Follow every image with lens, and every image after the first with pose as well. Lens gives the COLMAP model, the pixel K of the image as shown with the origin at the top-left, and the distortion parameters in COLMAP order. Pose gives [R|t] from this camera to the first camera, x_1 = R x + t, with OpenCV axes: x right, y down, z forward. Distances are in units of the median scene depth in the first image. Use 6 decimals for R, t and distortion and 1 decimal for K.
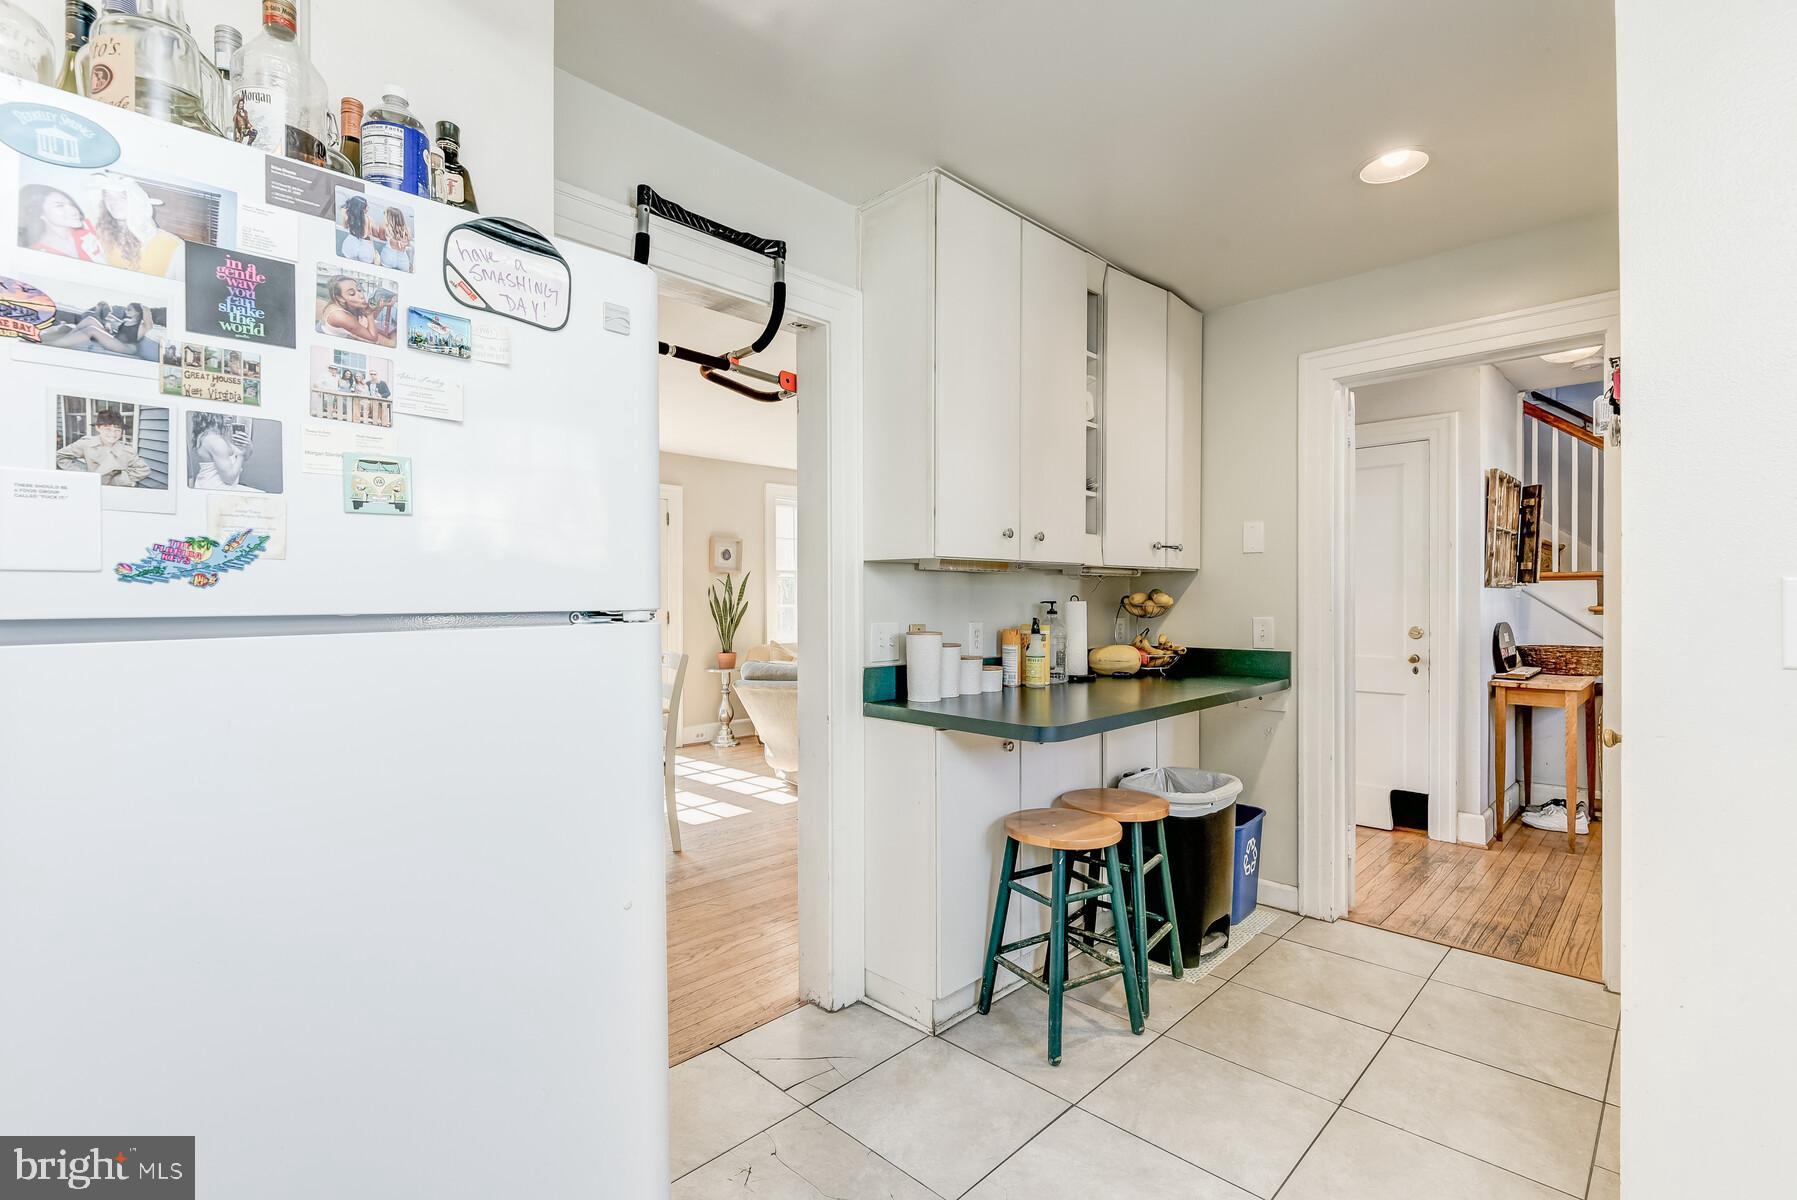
lens RADIAL K [[833.9, 0, 891.5], [0, 833.9, 603.5], [0, 0, 1]] dist [0.001192, -0.000471]
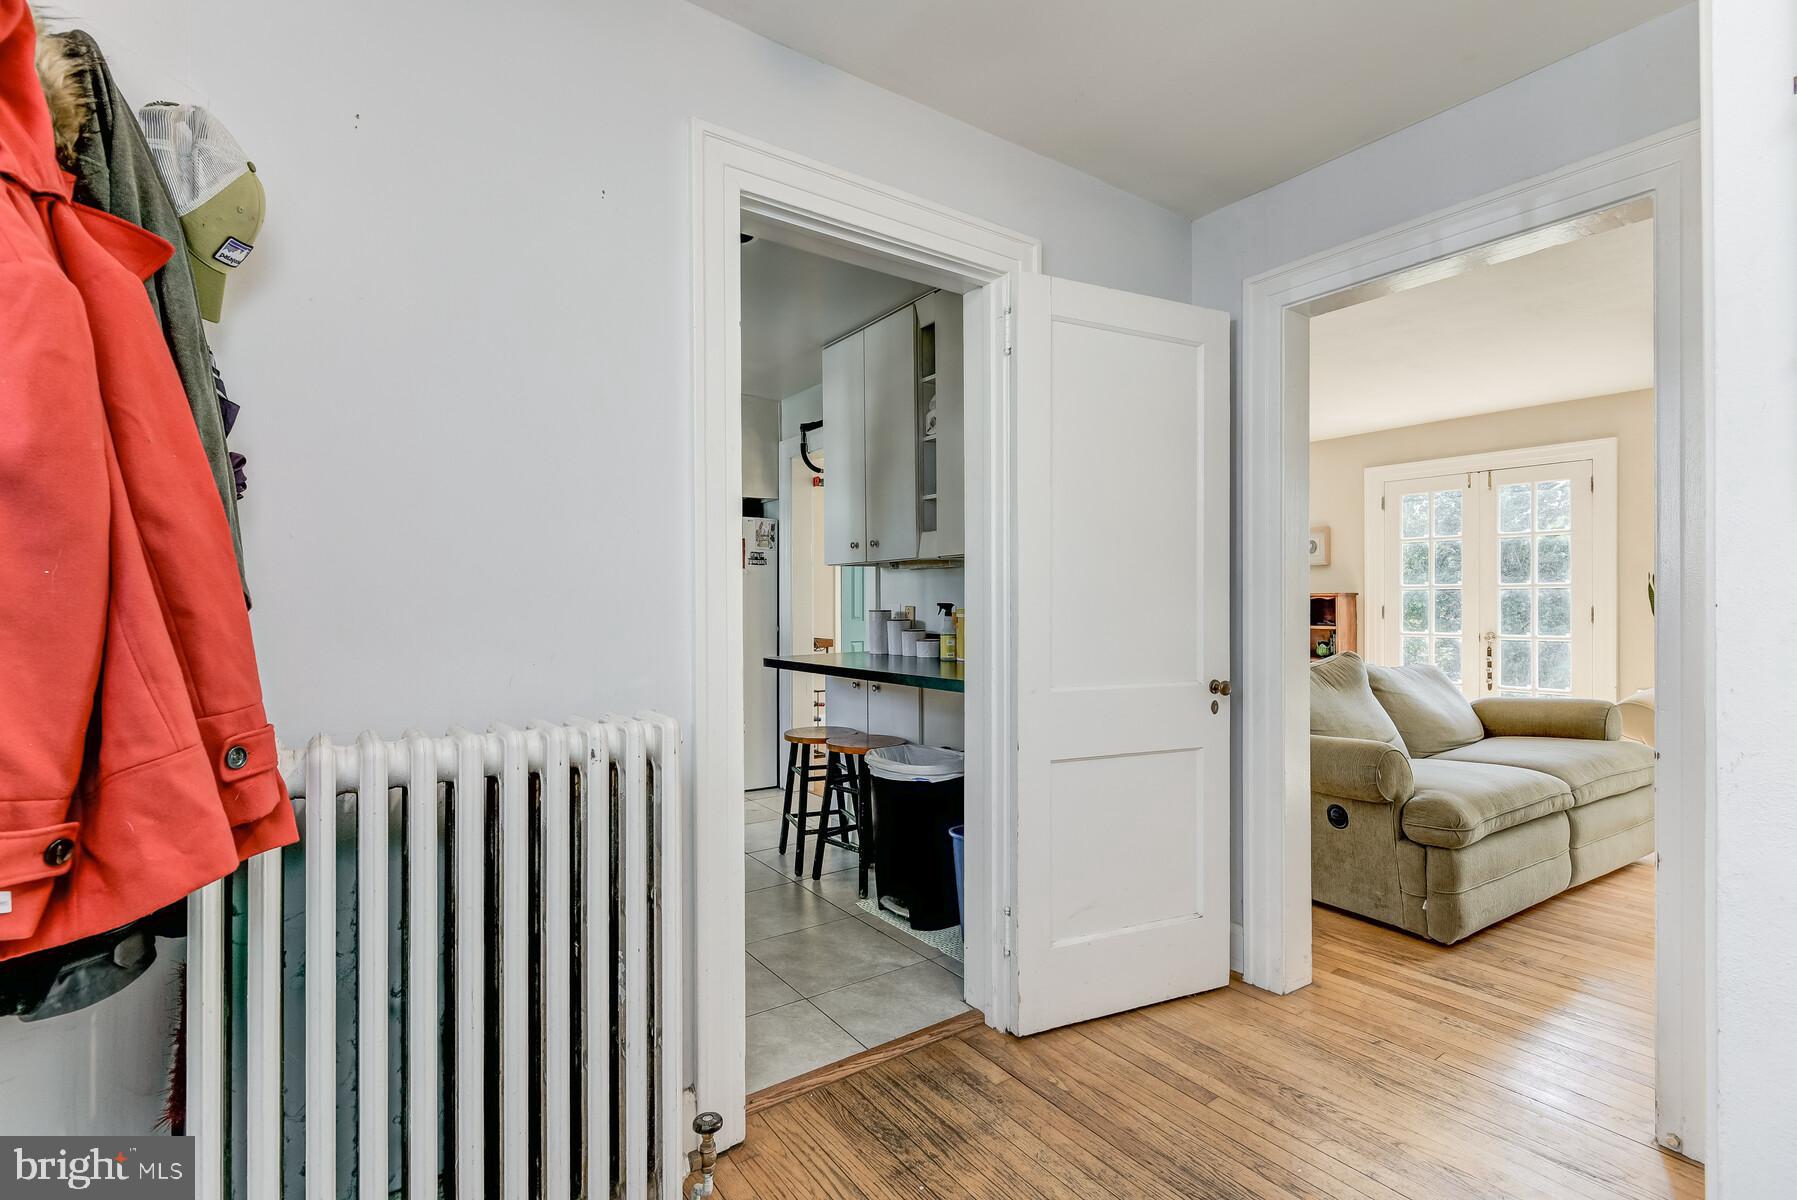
lens RADIAL K [[833.9, 0, 891.5], [0, 833.9, 603.5], [0, 0, 1]] dist [0.001192, -0.000471]
pose [[-0.190733, -0.003667, -0.981635, 1.505775], [0.000033, 0.999993, -0.003742, 0.025947], [0.981642, -0.000746, -0.190731, 1.261486]]
